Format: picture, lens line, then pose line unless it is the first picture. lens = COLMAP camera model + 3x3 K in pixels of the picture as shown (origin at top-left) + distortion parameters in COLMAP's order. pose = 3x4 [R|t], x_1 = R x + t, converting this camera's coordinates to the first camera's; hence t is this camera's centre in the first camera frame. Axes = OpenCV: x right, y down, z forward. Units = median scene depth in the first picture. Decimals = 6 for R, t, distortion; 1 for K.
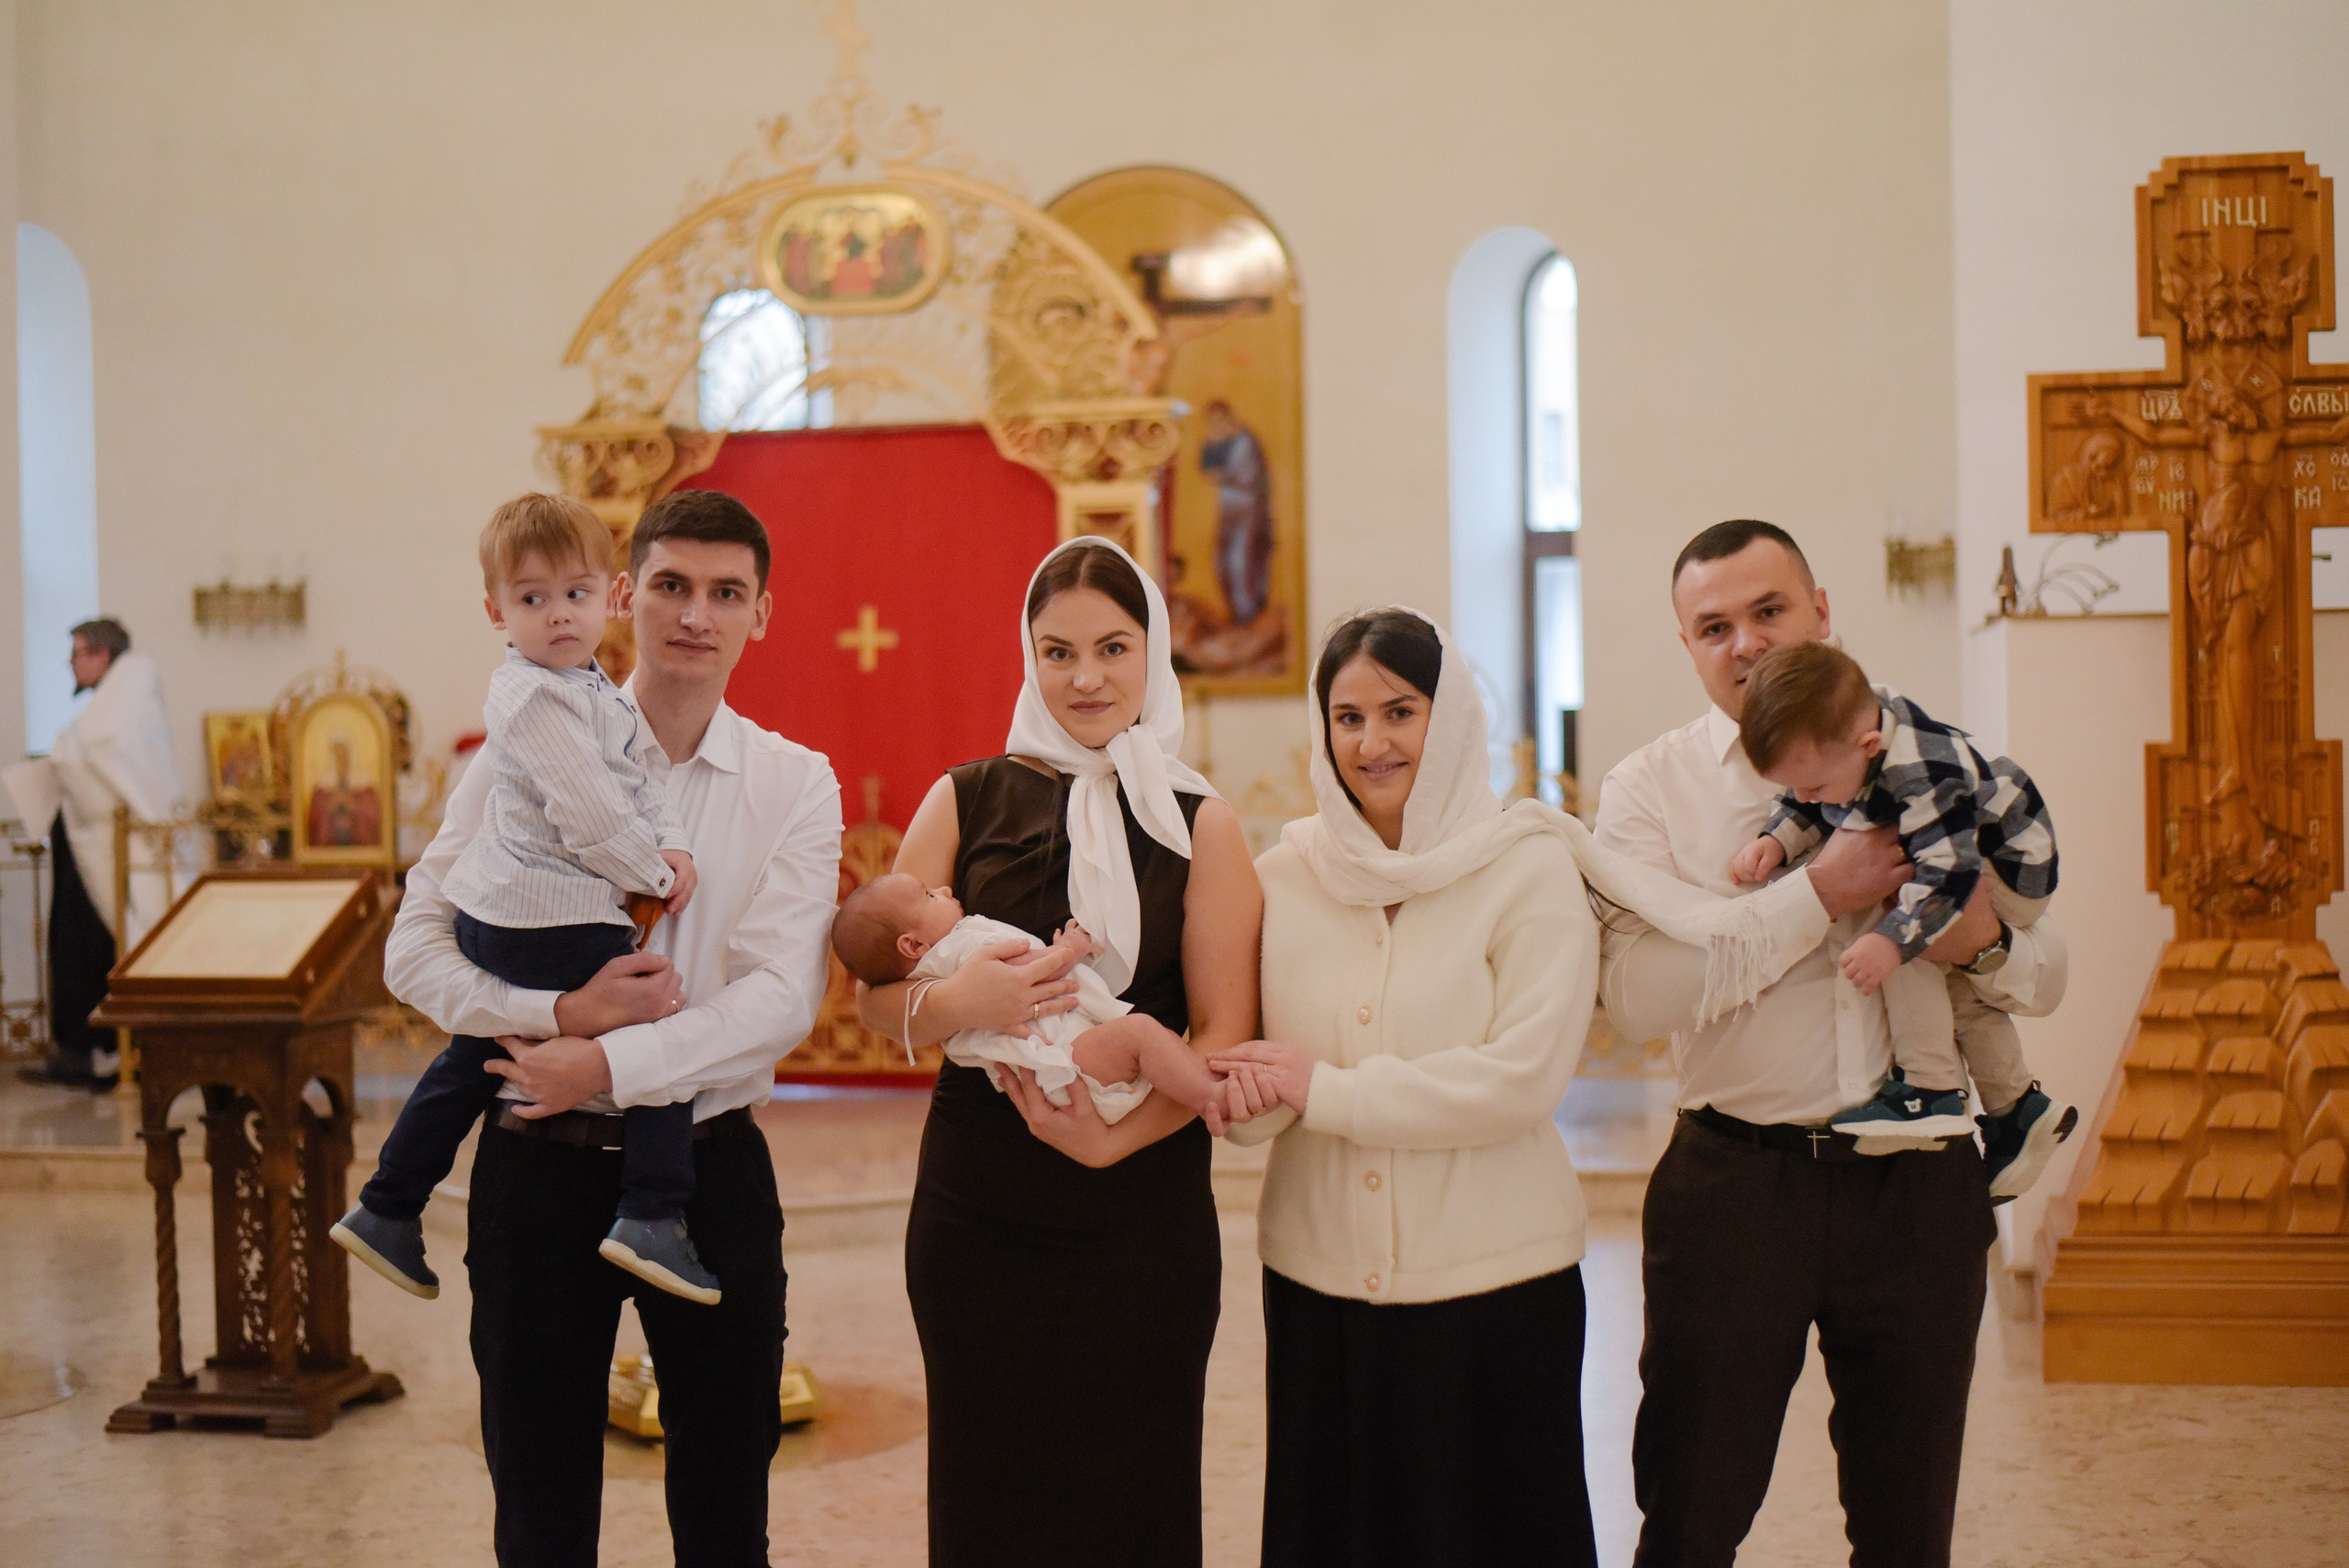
lens RADIAL K [[3609.3, 0, 1182.5], [0, 3609.3, 793.1], [0, 0, 1]] dist [-0.048992, 0.000000]
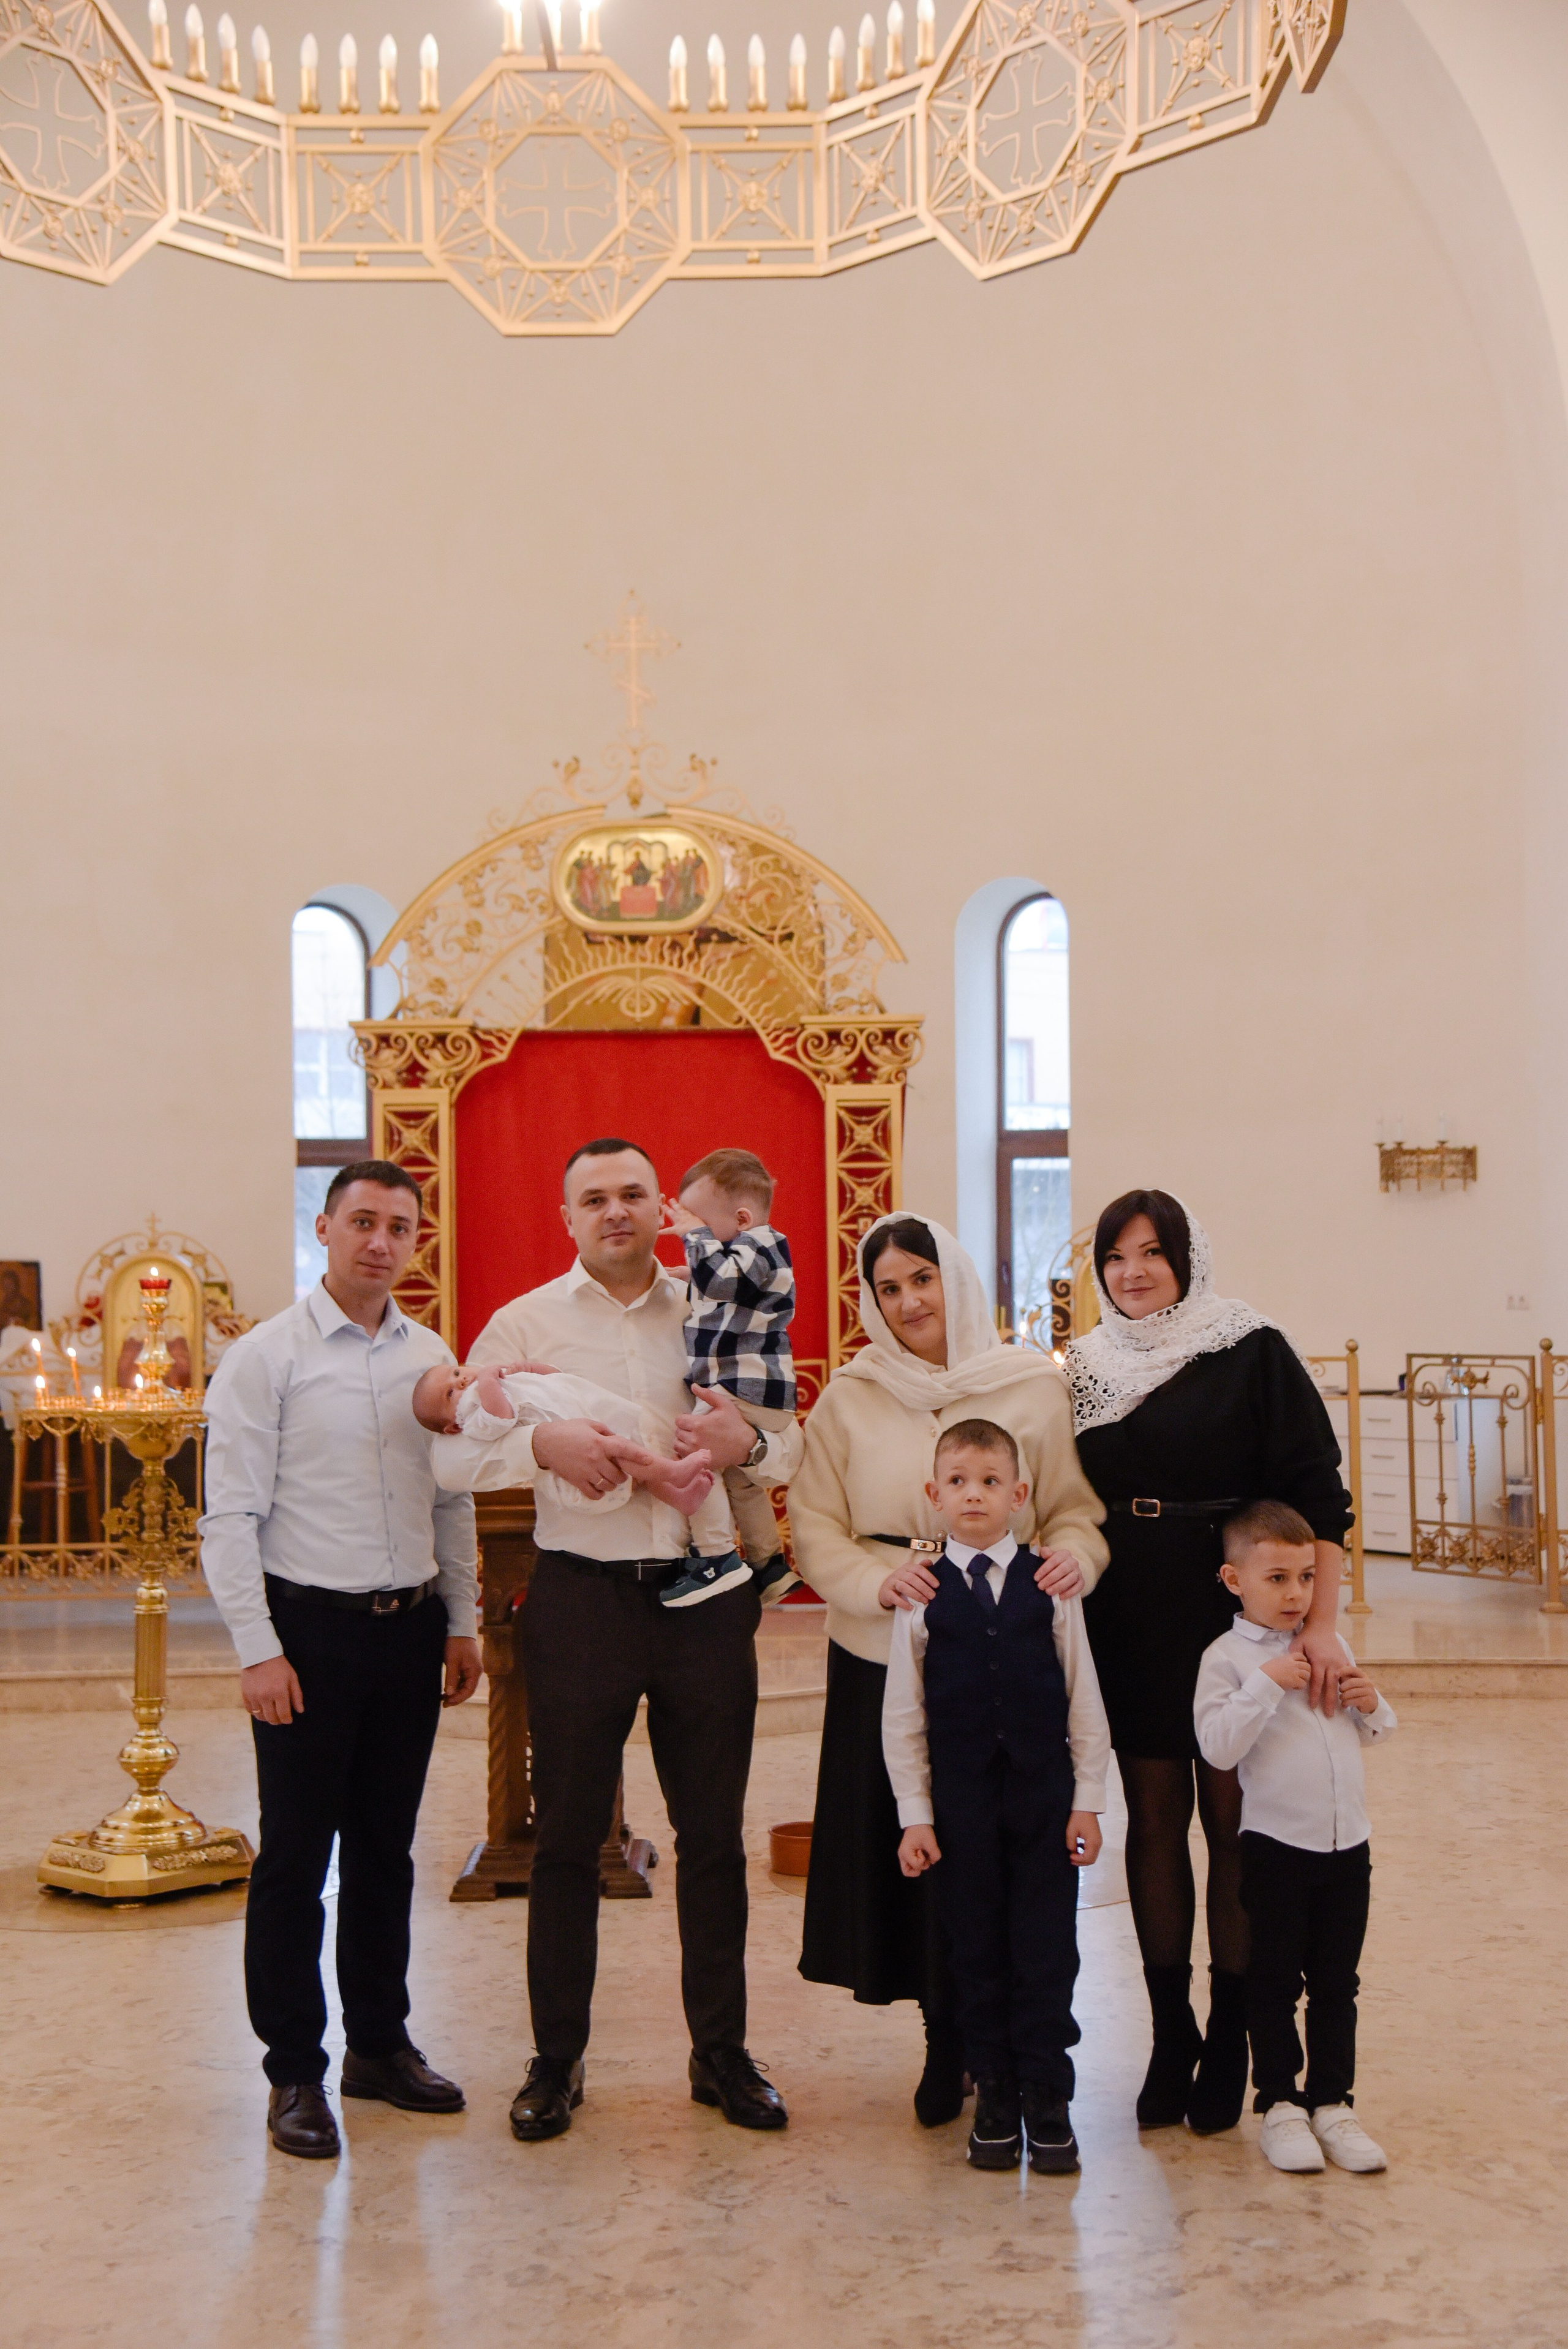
lens RADIAL K [[3220.7, 0, 809.5], [0, 3220.7, 1180.4], [0, 0, 1]] dist [-0.133999, 0.000000]
pose [[0.963455, 0.015839, 0.267400, -0.467653], [0.000492, 0.998144, -0.060893, 0.013378], [-0.267868, 0.058799, 0.961660, 0.001660]]
